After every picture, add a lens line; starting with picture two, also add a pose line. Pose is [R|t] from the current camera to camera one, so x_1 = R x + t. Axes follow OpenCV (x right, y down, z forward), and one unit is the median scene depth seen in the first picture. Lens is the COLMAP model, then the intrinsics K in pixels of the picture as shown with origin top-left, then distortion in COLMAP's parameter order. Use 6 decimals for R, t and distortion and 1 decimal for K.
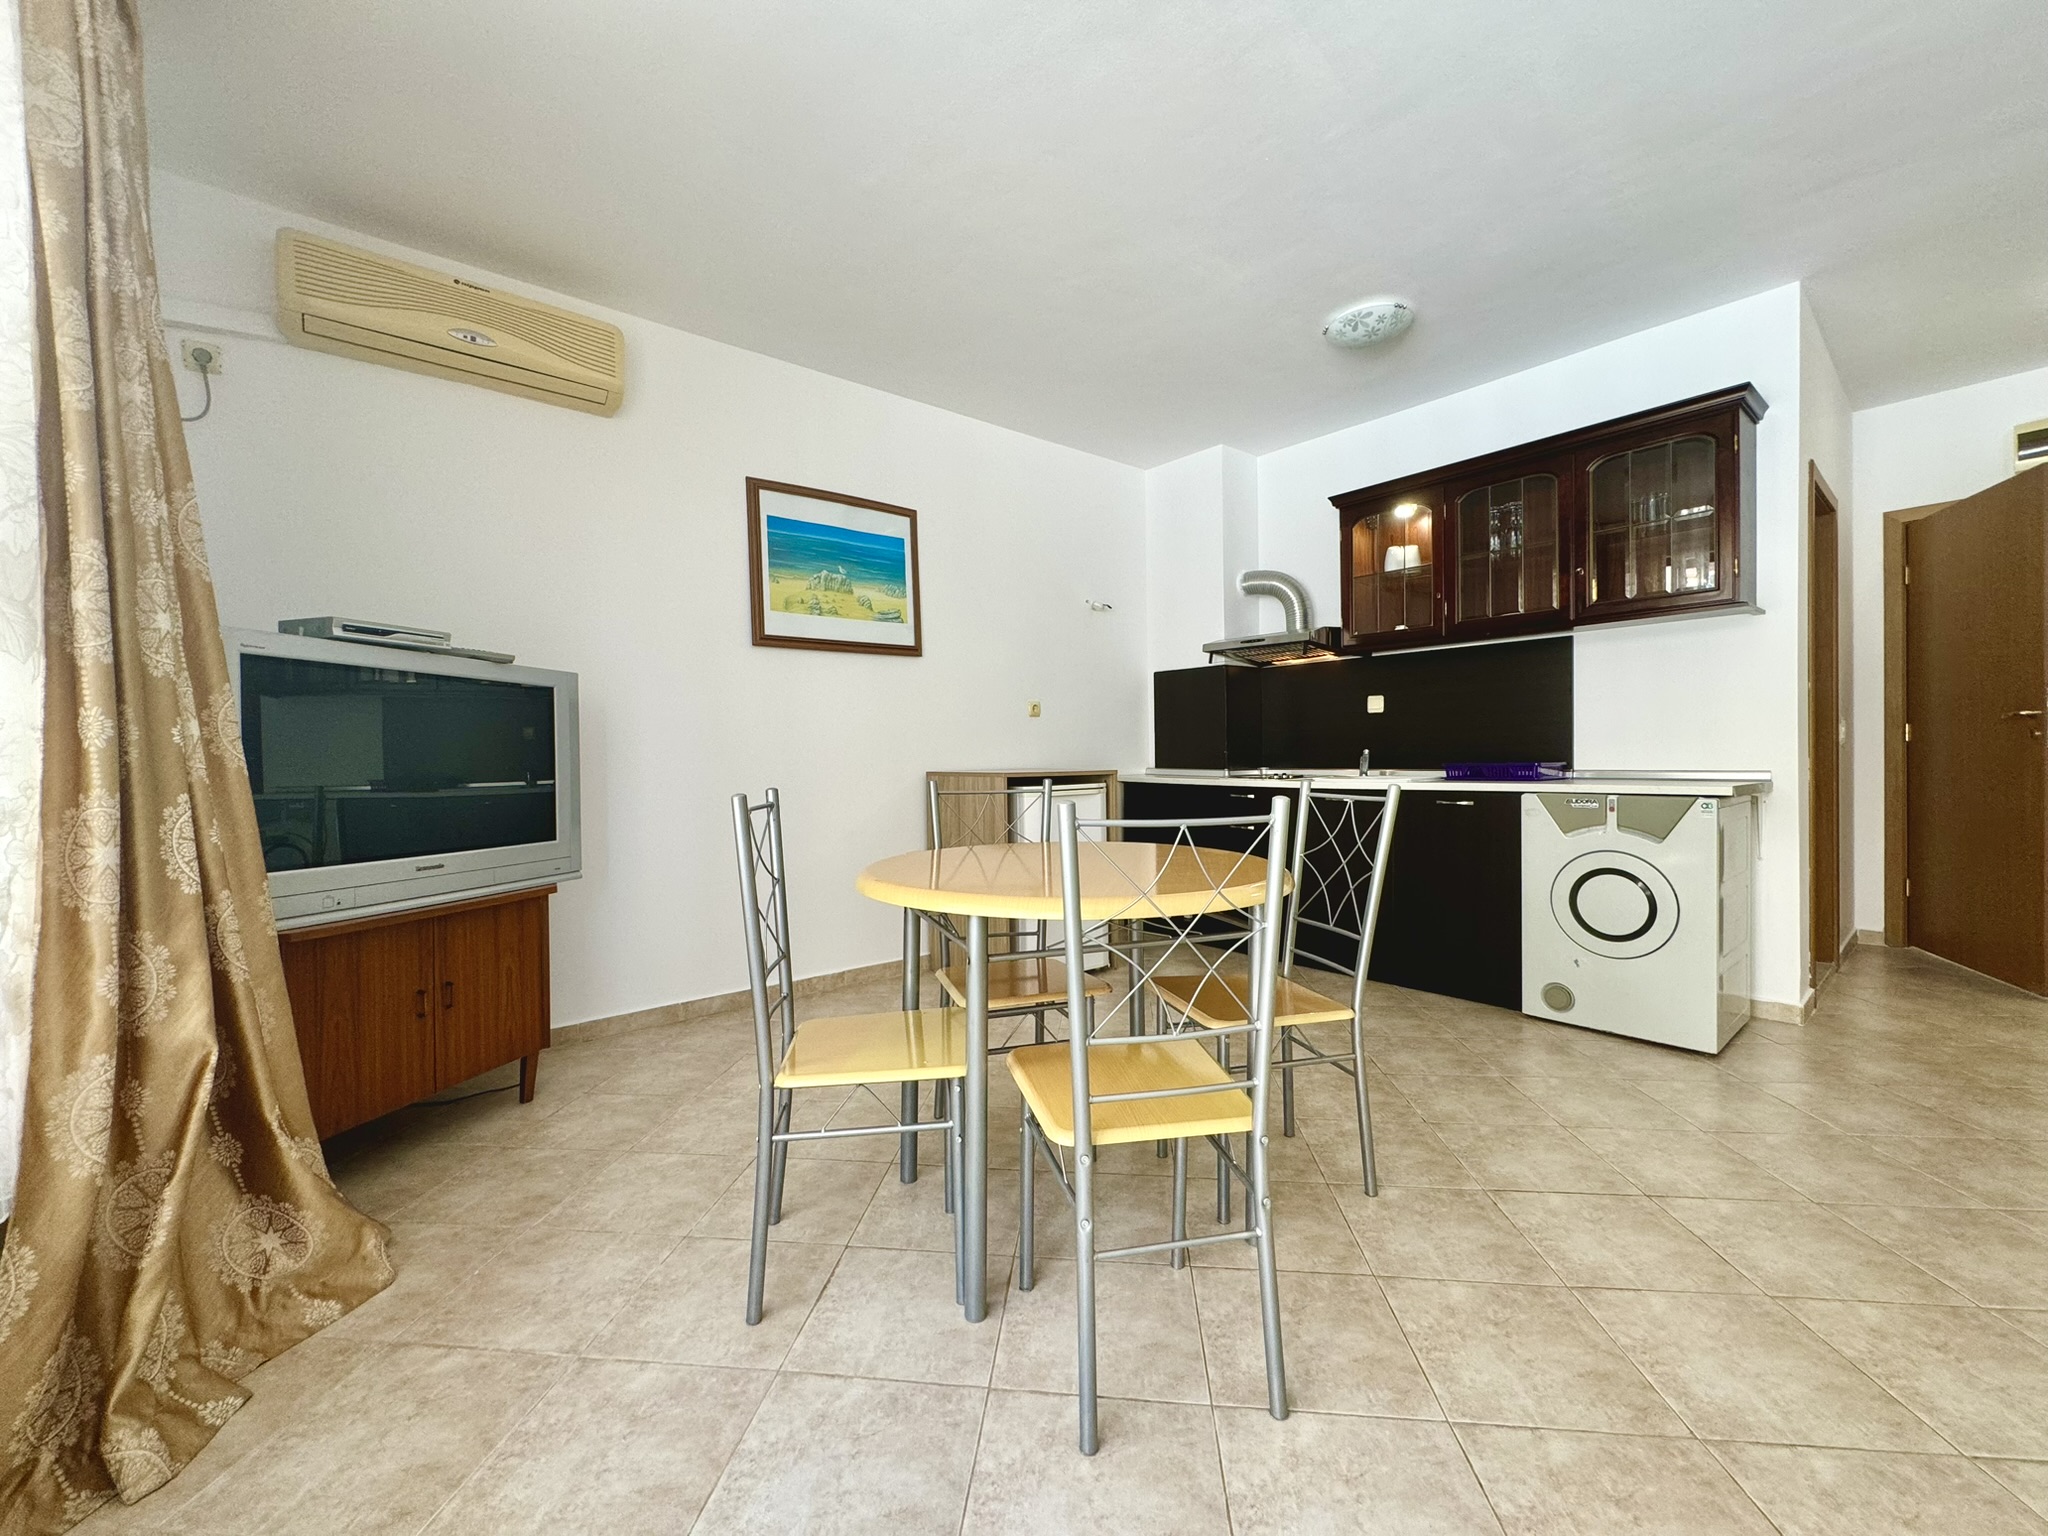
lens RADIAL K [[819.7, 0, 1025.6], [0, 819.7, 771.7], [0, 0, 1]] dist [-0.002426, 0.000257]
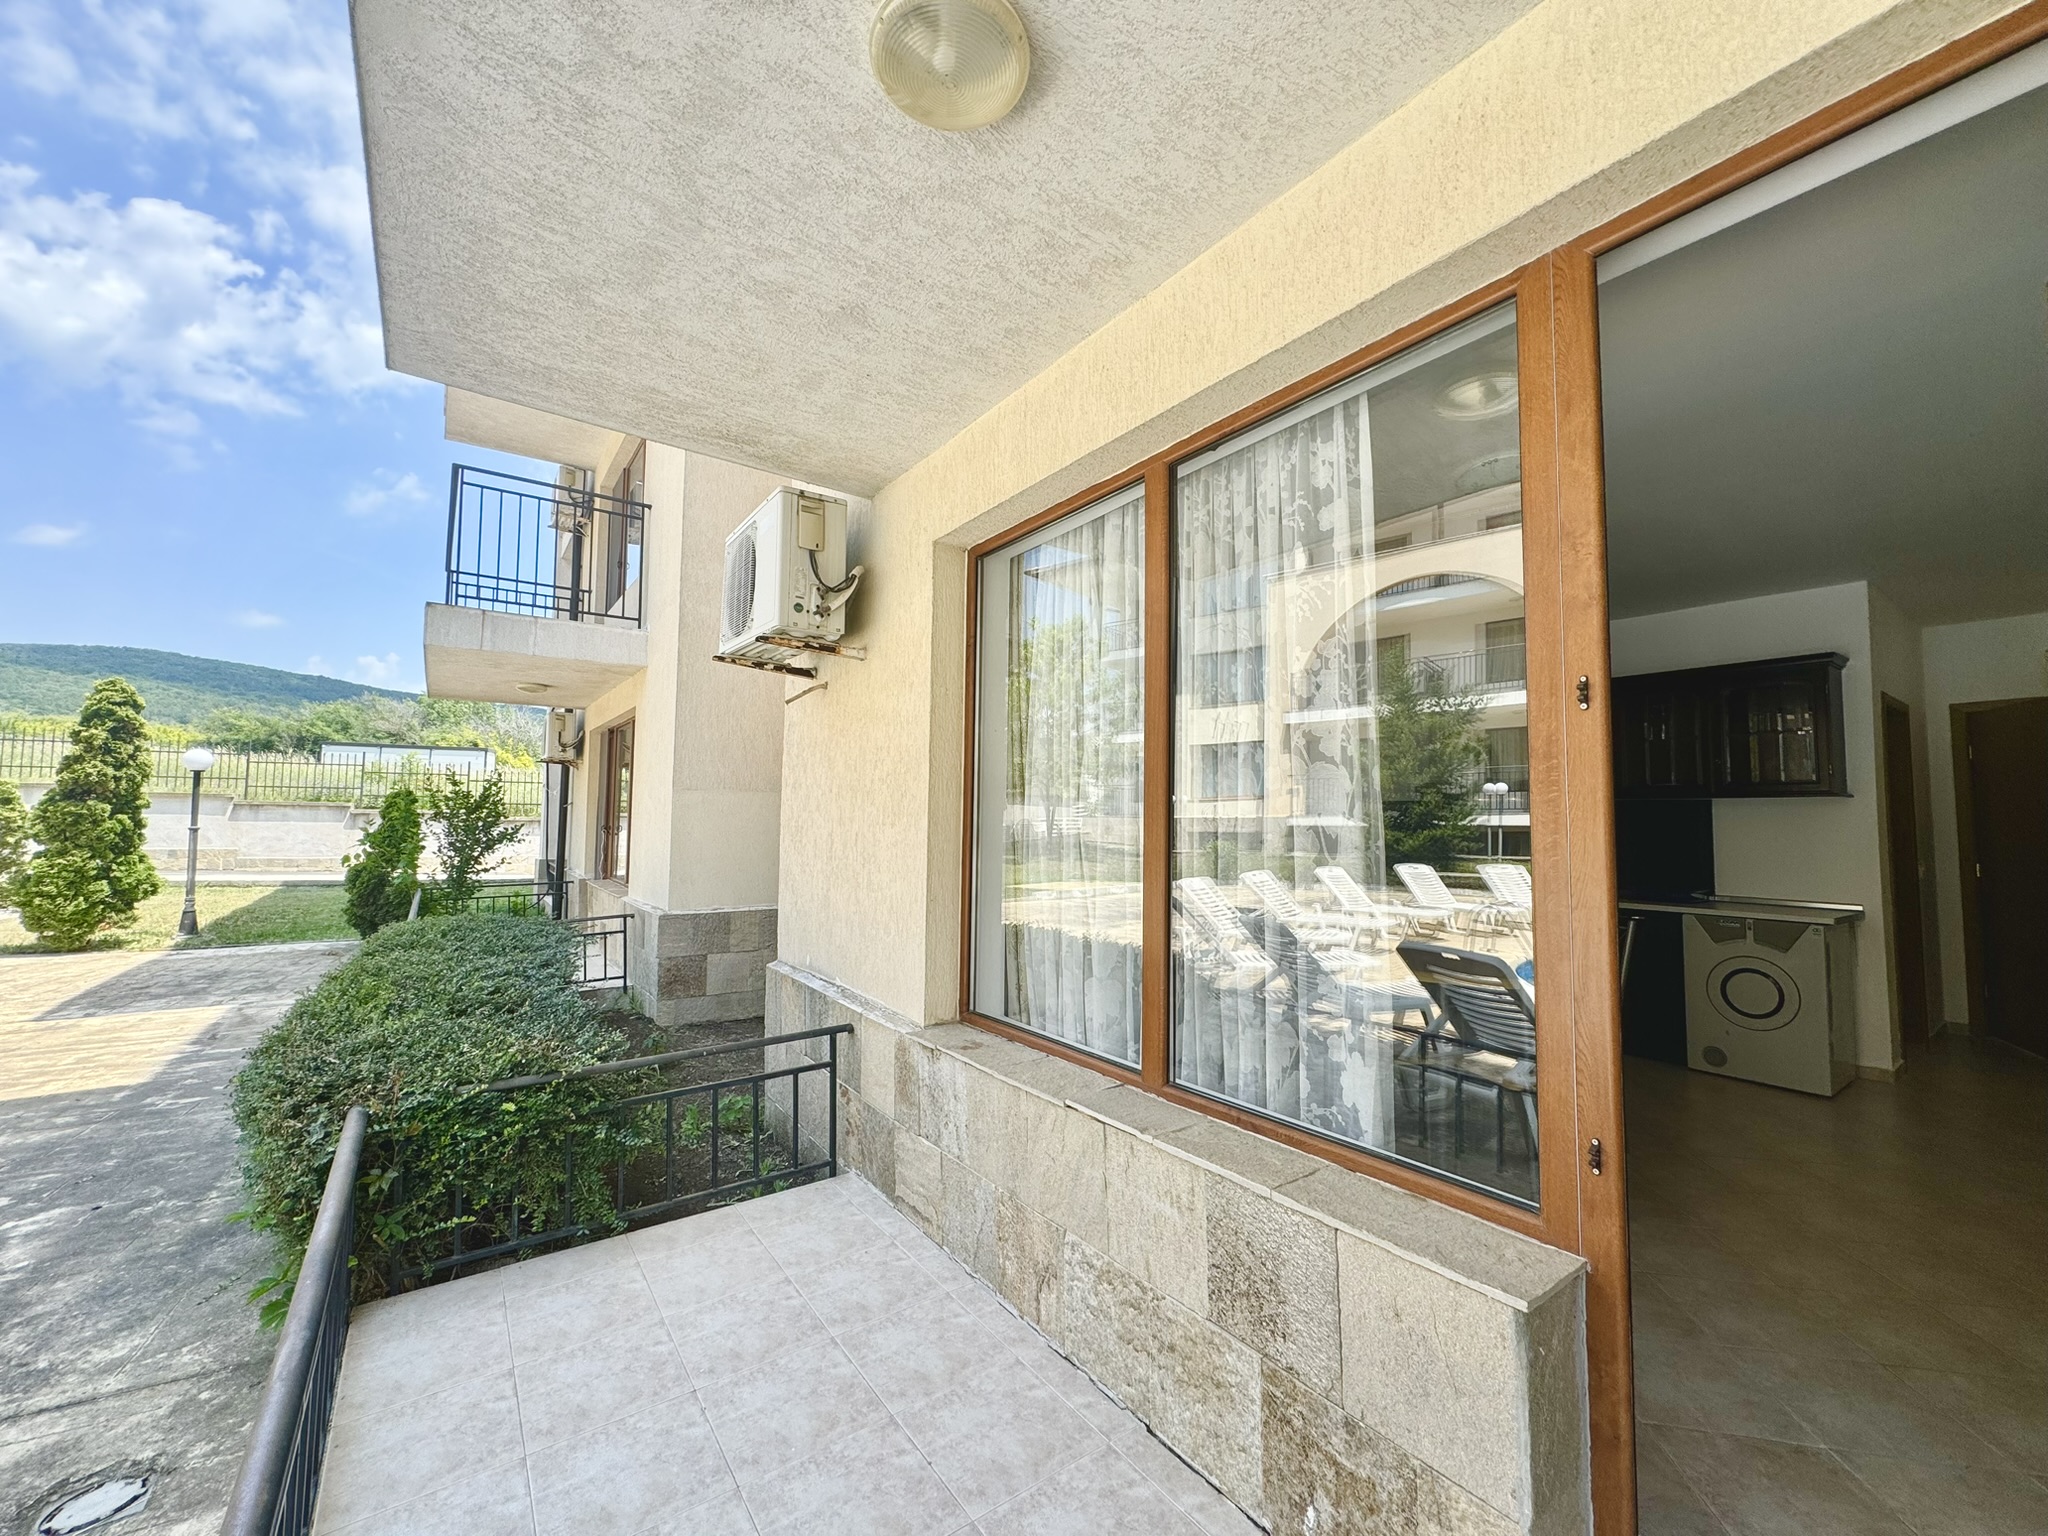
lens RADIAL K [[819.7, 0, 1026.1], [0, 819.7, 776.2], [0, 0, 1]] dist [-0.002426, 0.000257]
pose [[0.996919, 0.021044, -0.075566, -0.421157], [-0.026723, 0.996829, -0.074946, -0.071821], [0.073749, 0.076734, 0.994320, -0.515972]]
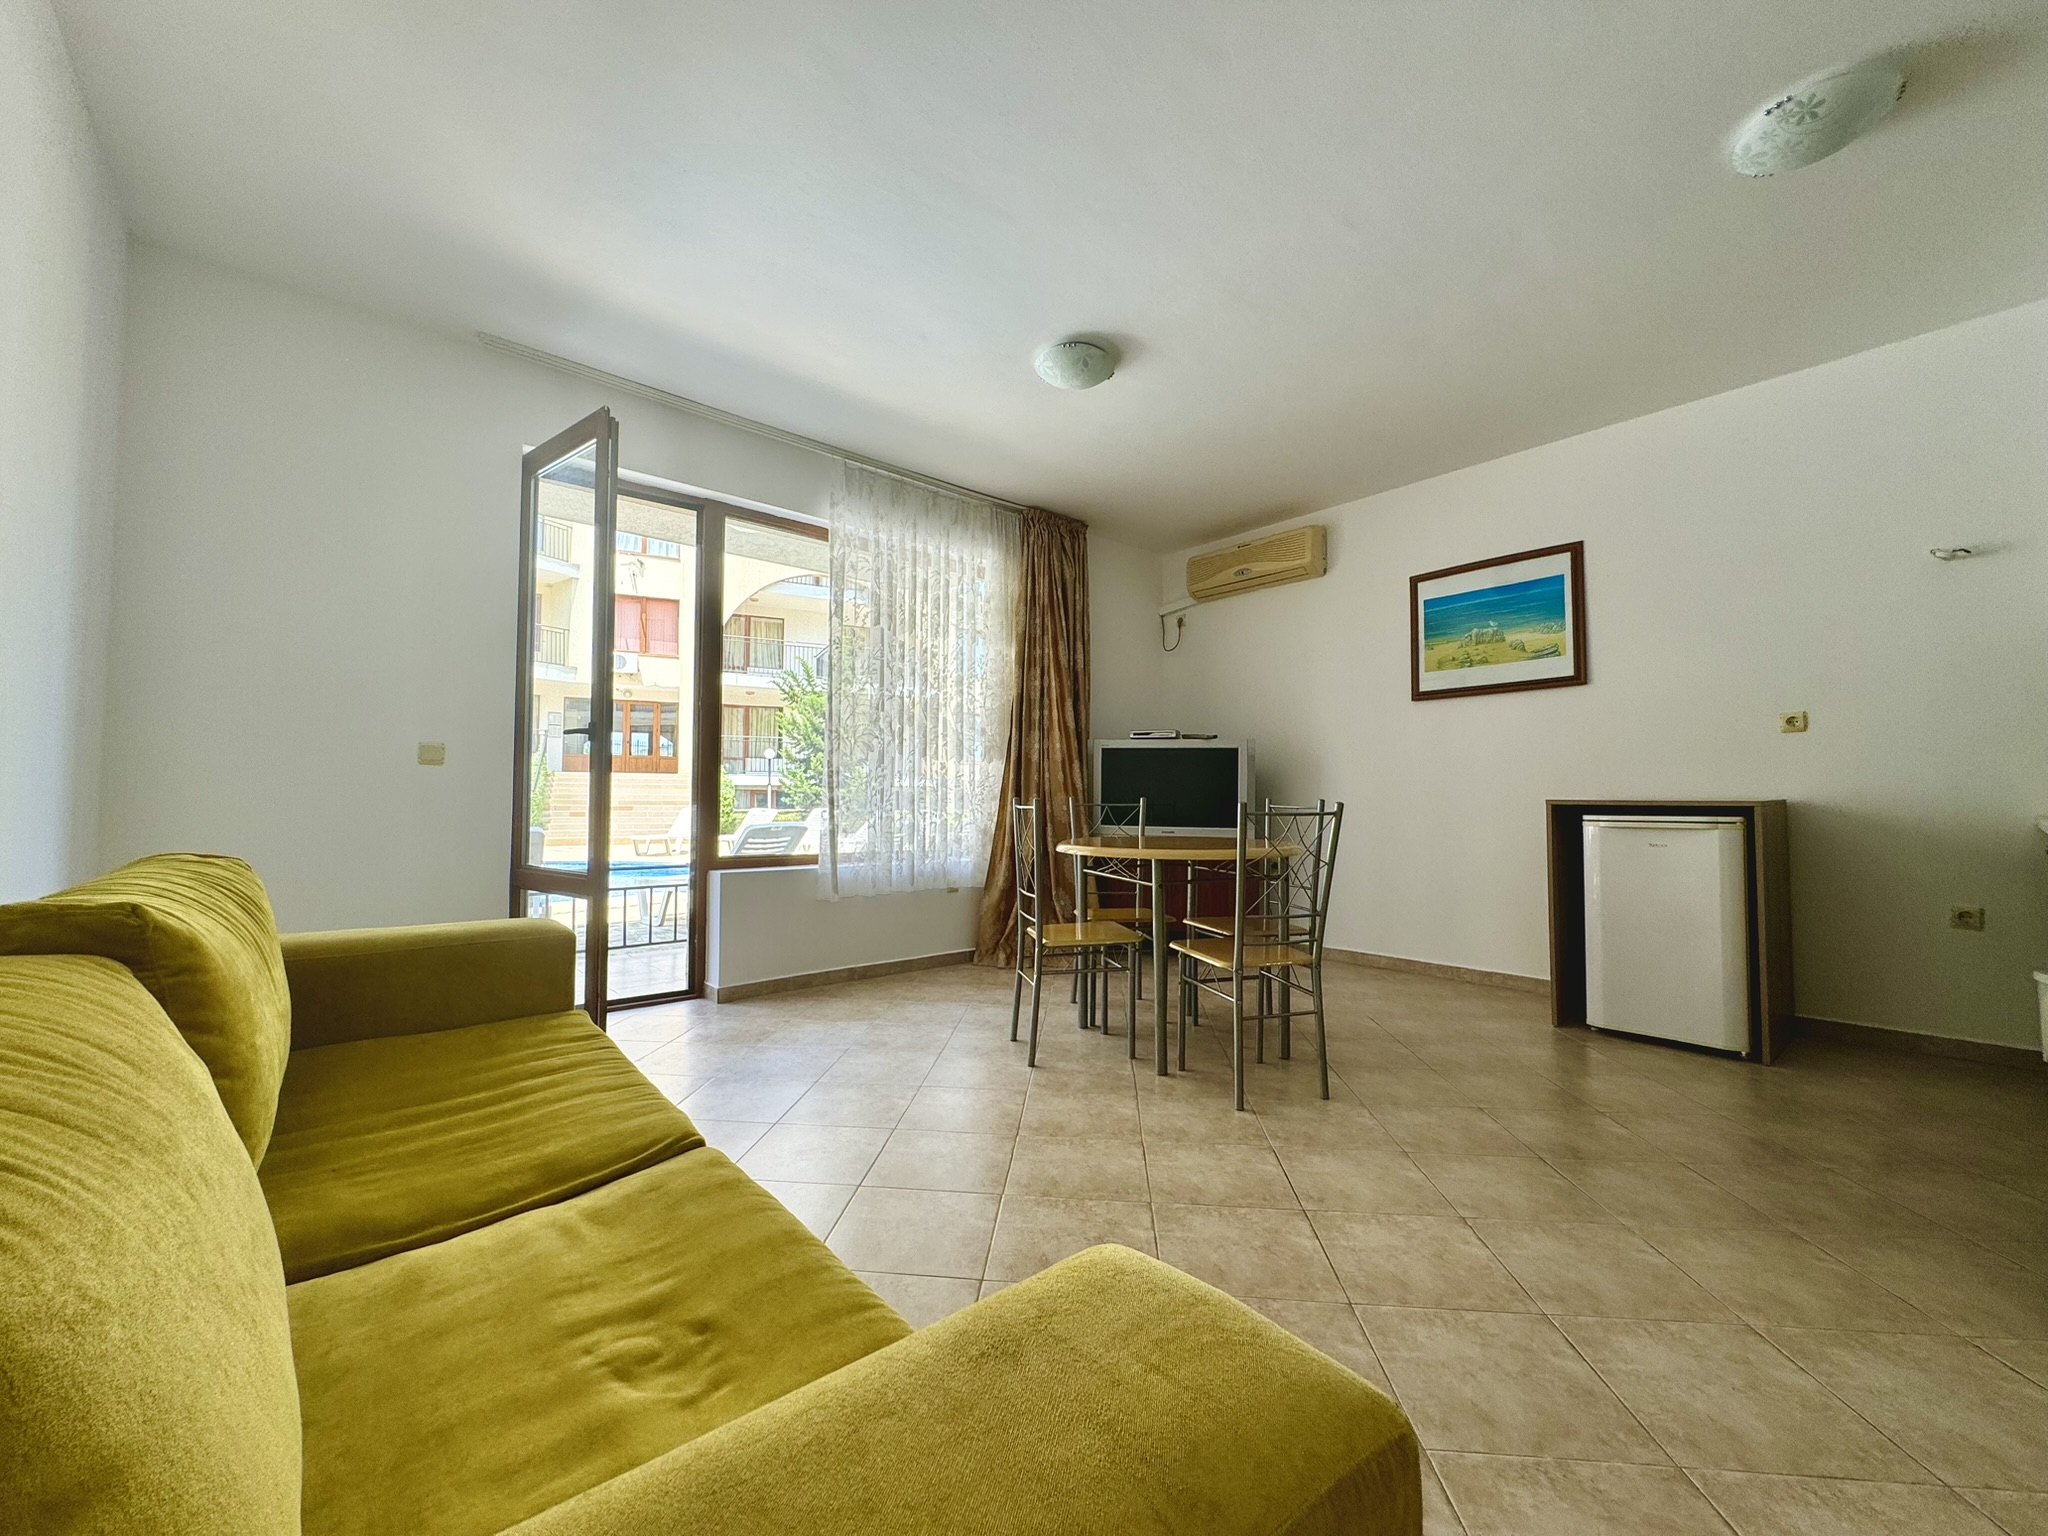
lens RADIAL K [[819.7, 0, 1022.3], [0, 819.7, 771.1], [0, 0, 1]] dist [-0.002426, 0.000257]
pose [[0.015281, -0.019010, -0.999703, 0.979517], [-0.022491, 0.999560, -0.019352, 0.000237], [0.999630, 0.022780, 0.014847, 0.342549]]
